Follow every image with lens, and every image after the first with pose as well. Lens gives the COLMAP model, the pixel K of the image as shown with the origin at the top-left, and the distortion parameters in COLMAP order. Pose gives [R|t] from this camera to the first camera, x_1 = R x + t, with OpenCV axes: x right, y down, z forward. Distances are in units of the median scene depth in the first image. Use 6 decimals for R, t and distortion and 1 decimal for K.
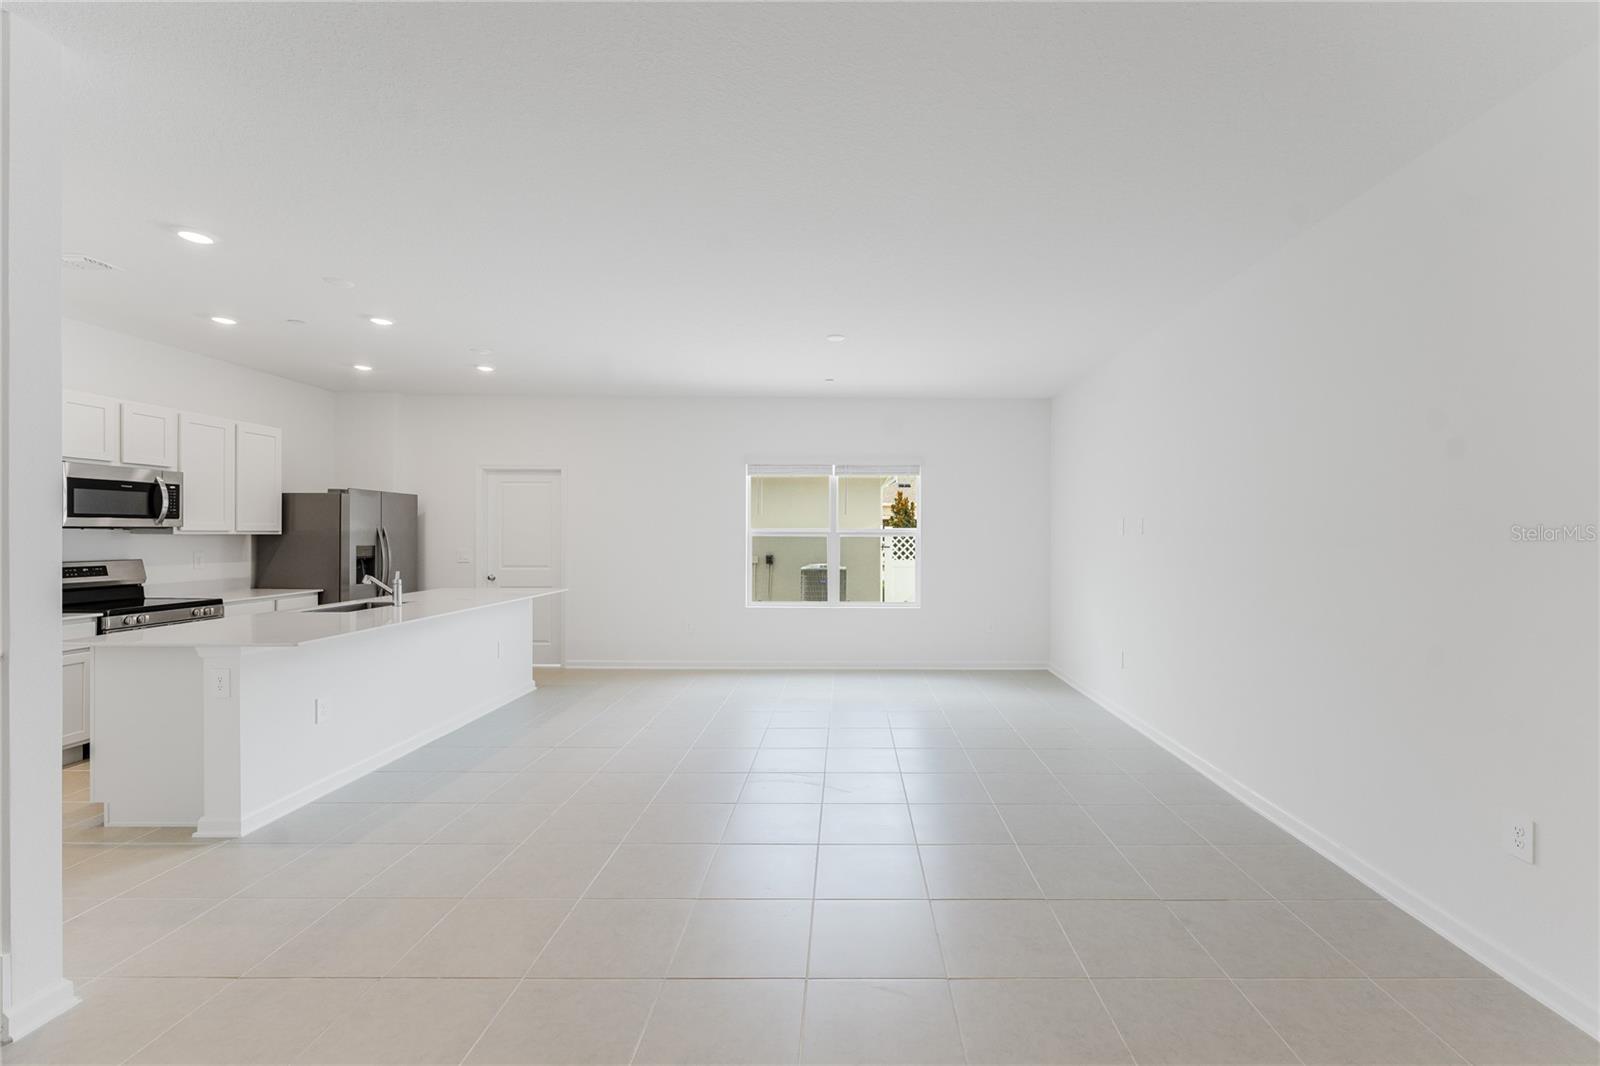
lens RADIAL K [[657.3, 0, 846.6], [0, 657.3, 535.8], [0, 0, 1]] dist [-0.000276, -0.000076]
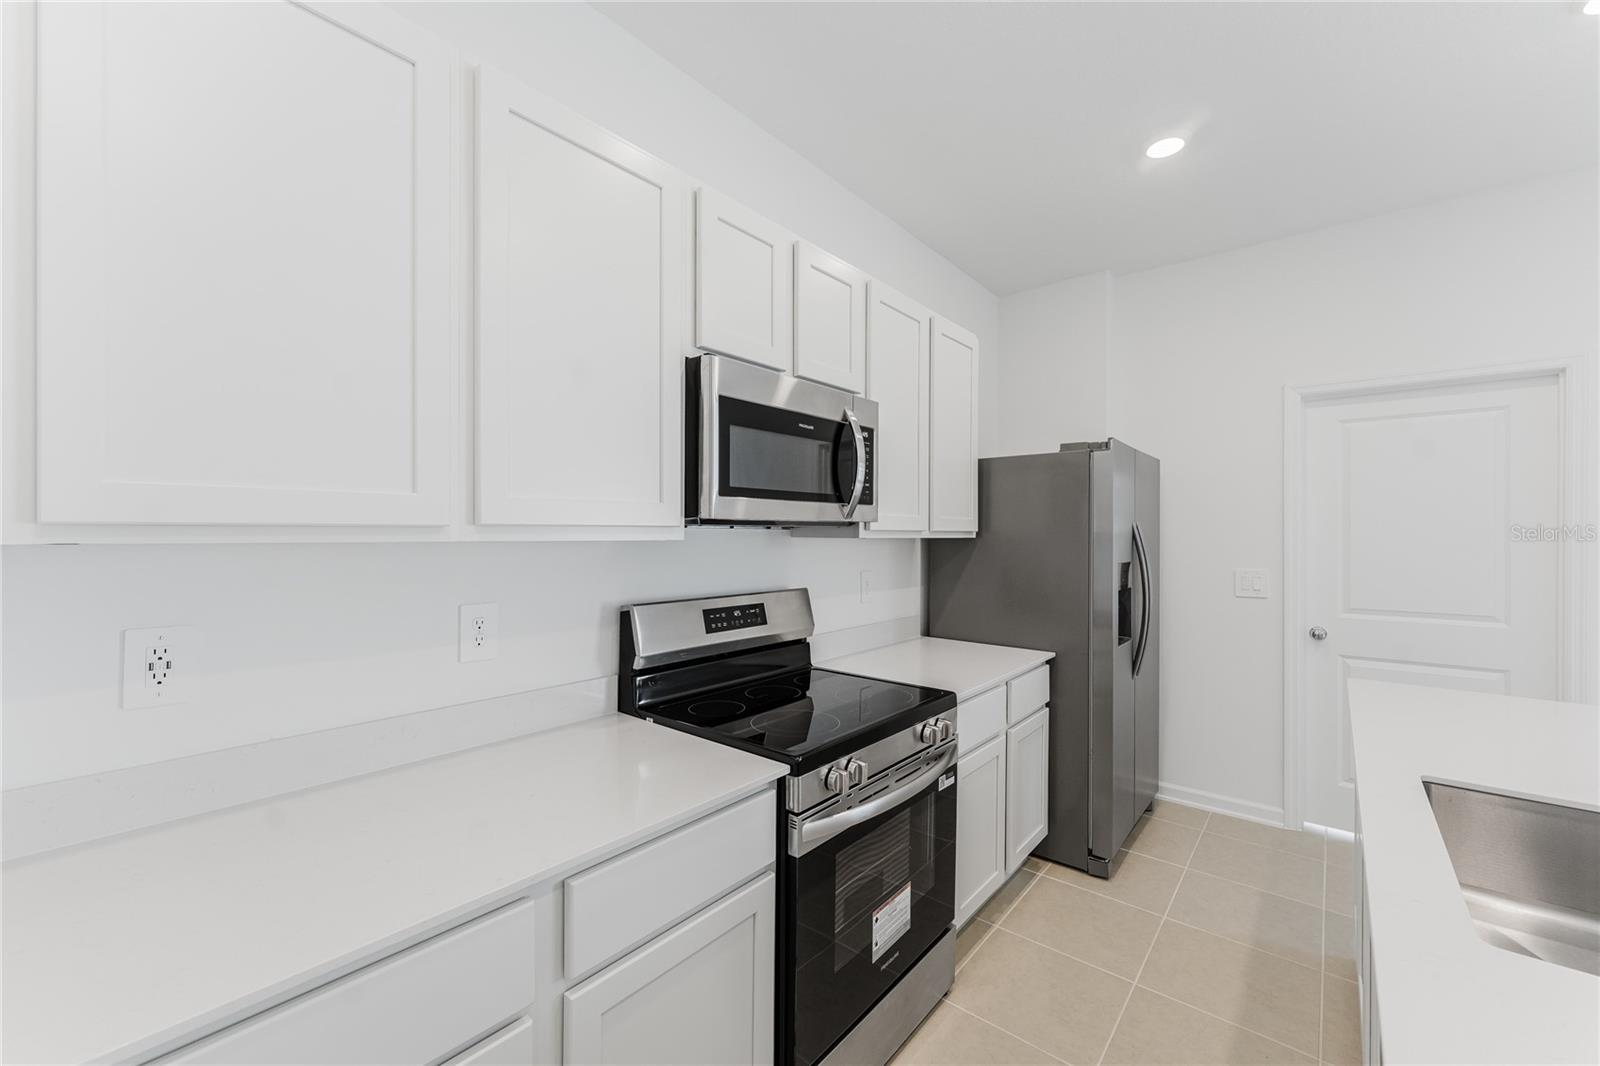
lens RADIAL K [[637.3, 0, 800.1], [0, 637.3, 535.4], [0, 0, 1]] dist [0.000079, 0.000107]
pose [[0.764722, 0.002026, -0.644358, -0.641418], [-0.003540, 0.999993, -0.001057, -0.003280], [0.644351, 0.003089, 0.764724, 0.525101]]
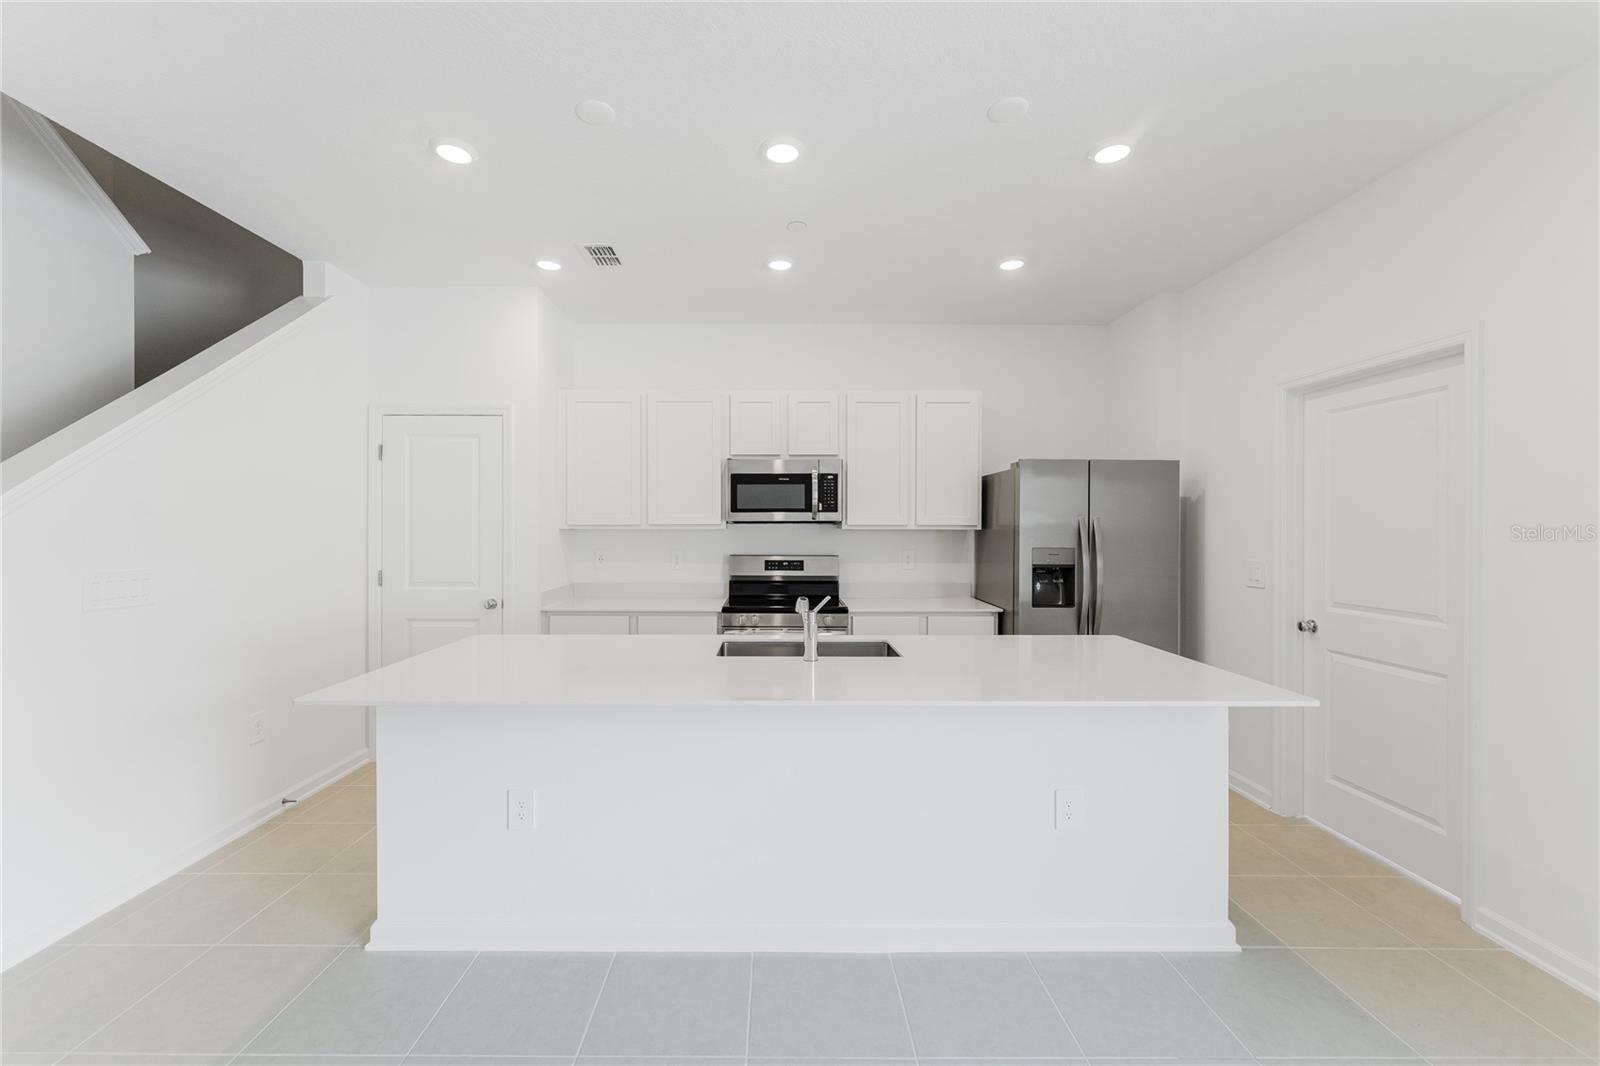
lens RADIAL K [[644.7, 0, 781.2], [0, 644.7, 528.5], [0, 0, 1]] dist [-0.000464, -0.000052]
pose [[0.000150, -0.000251, -1.000000, -0.116348], [-0.005459, 0.999985, -0.000252, -0.002255], [0.999985, 0.005459, 0.000149, 0.769570]]
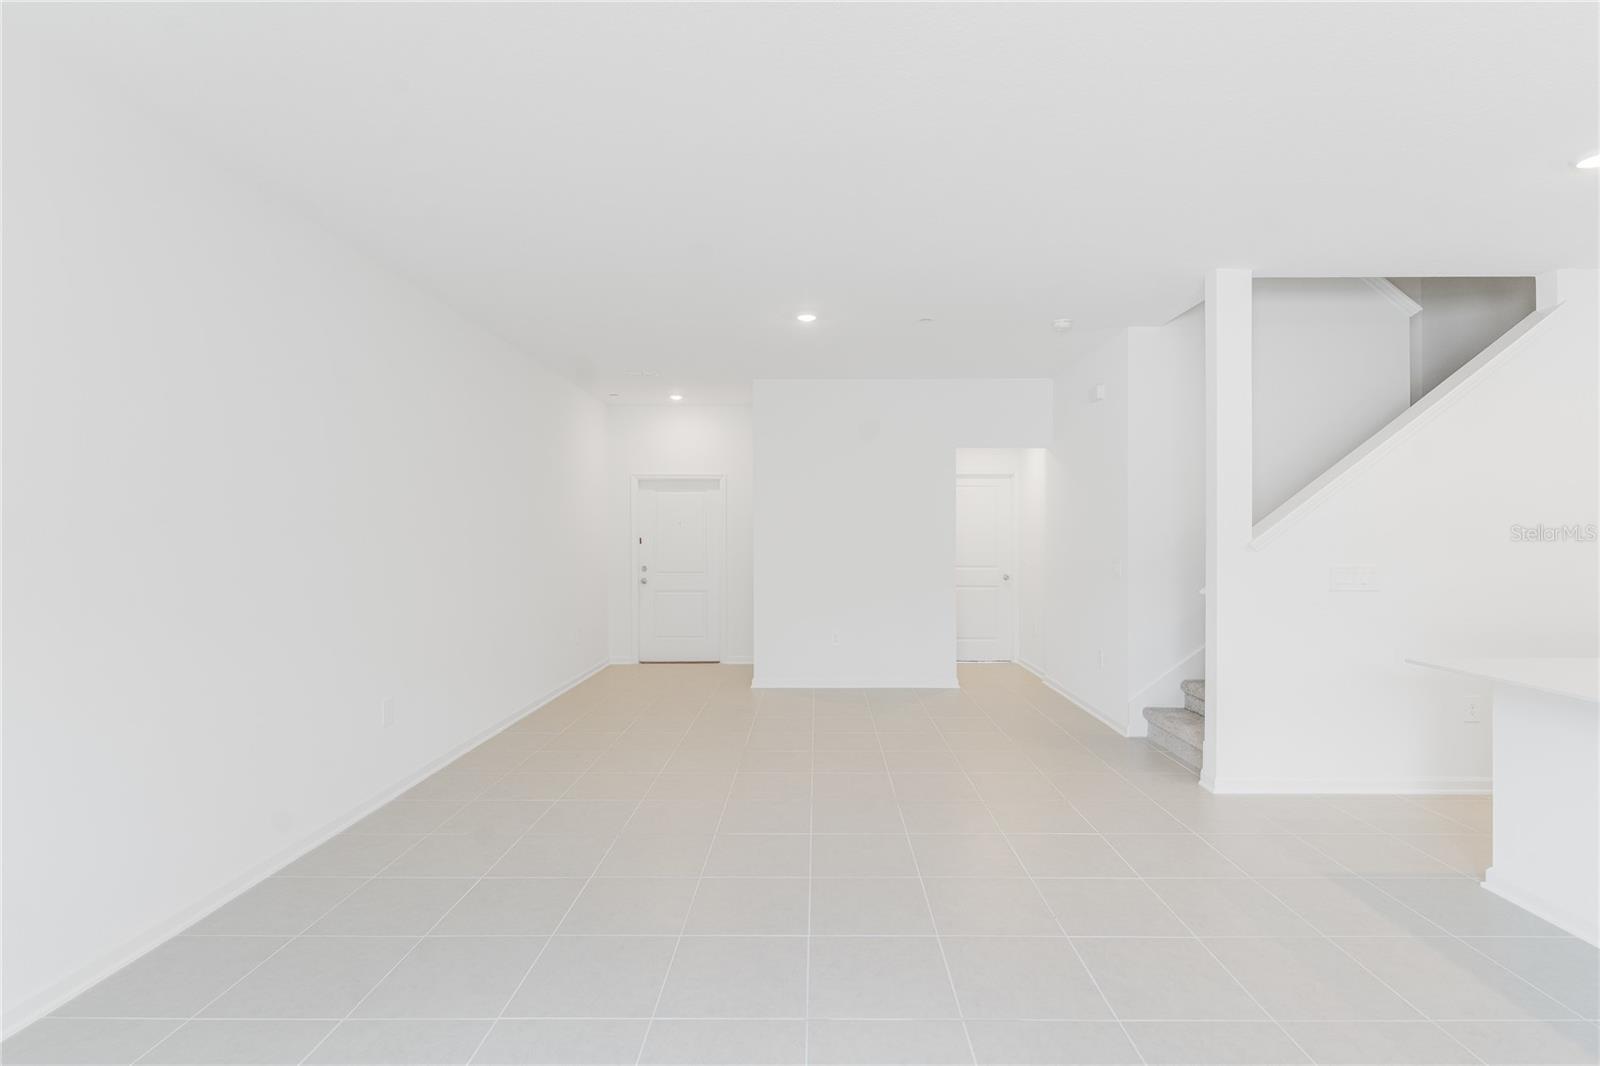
lens RADIAL K [[747.8, 0, 800.0], [0, 747.8, 533.0], [0, 0, 1]] dist [-0.002174, -0.000470]
pose [[-0.999823, -0.000359, 0.018807, -0.024313], [-0.000327, 0.999999, 0.001680, -0.004854], [-0.018808, 0.001674, -0.999822, 1.053879]]
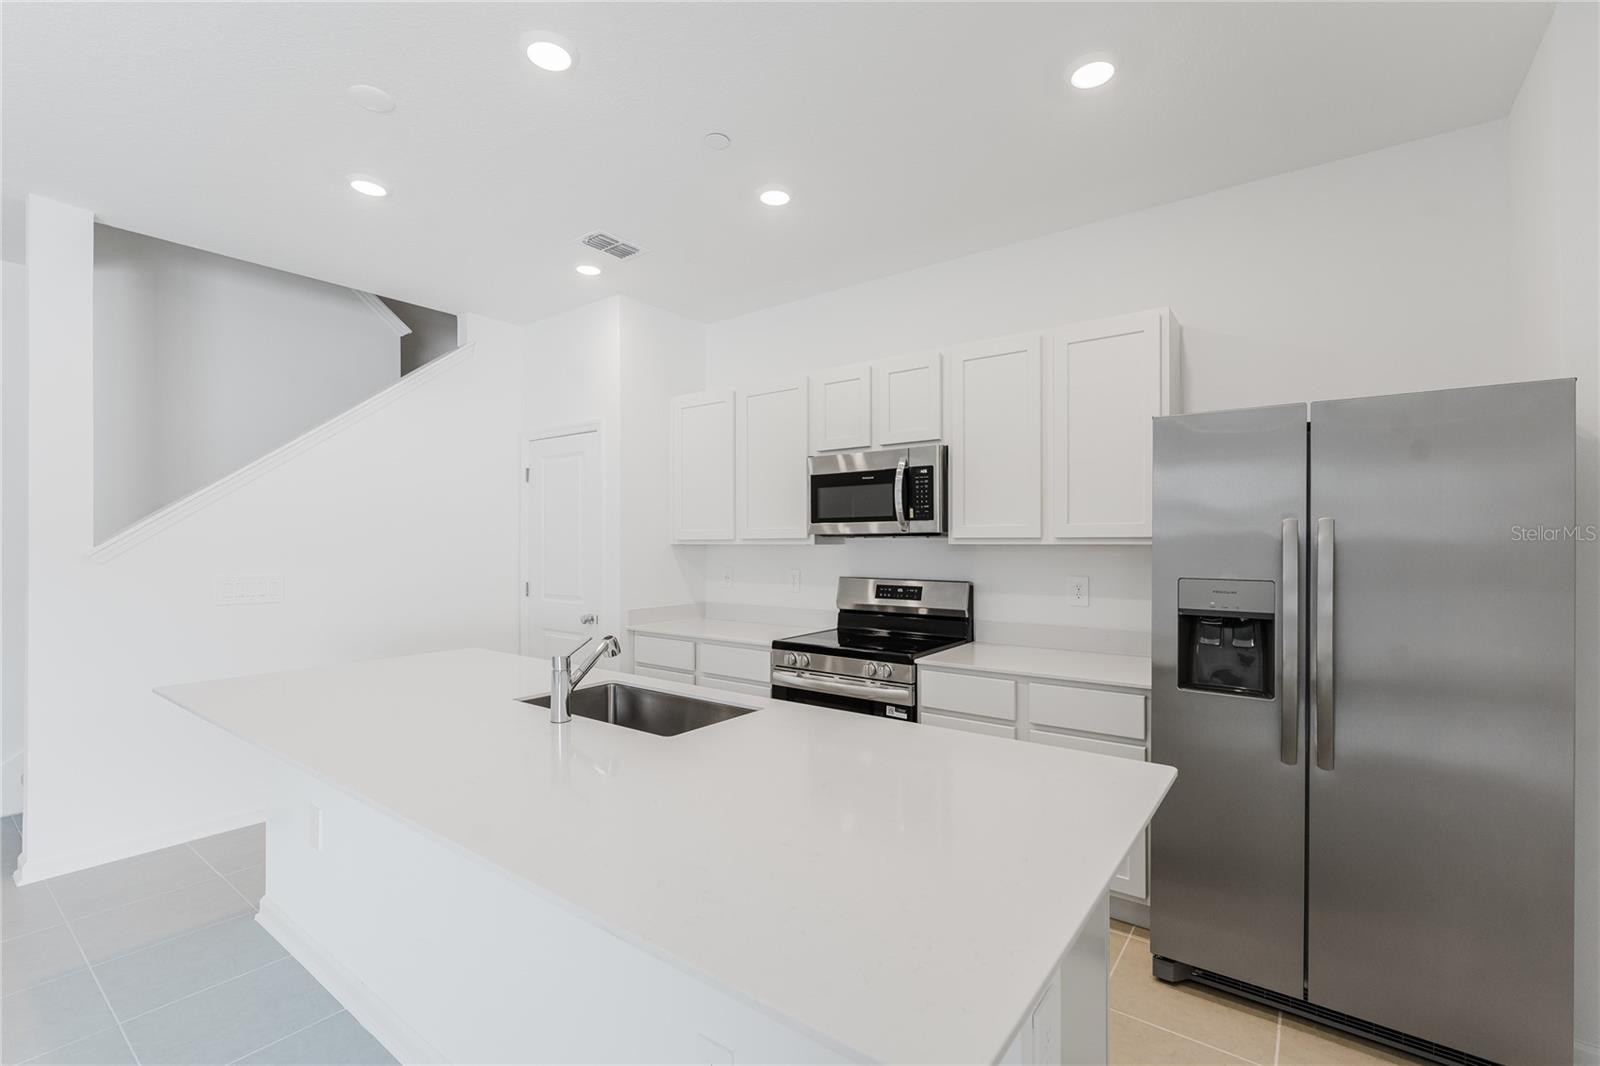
lens RADIAL K [[689.7, 0, 809.9], [0, 689.7, 537.1], [0, 0, 1]] dist [-0.000344, -0.000039]
pose [[-0.592089, -0.007486, -0.805838, -0.342728], [-0.002369, 0.999969, -0.007549, -0.003428], [0.805869, -0.002561, -0.592088, 1.081068]]
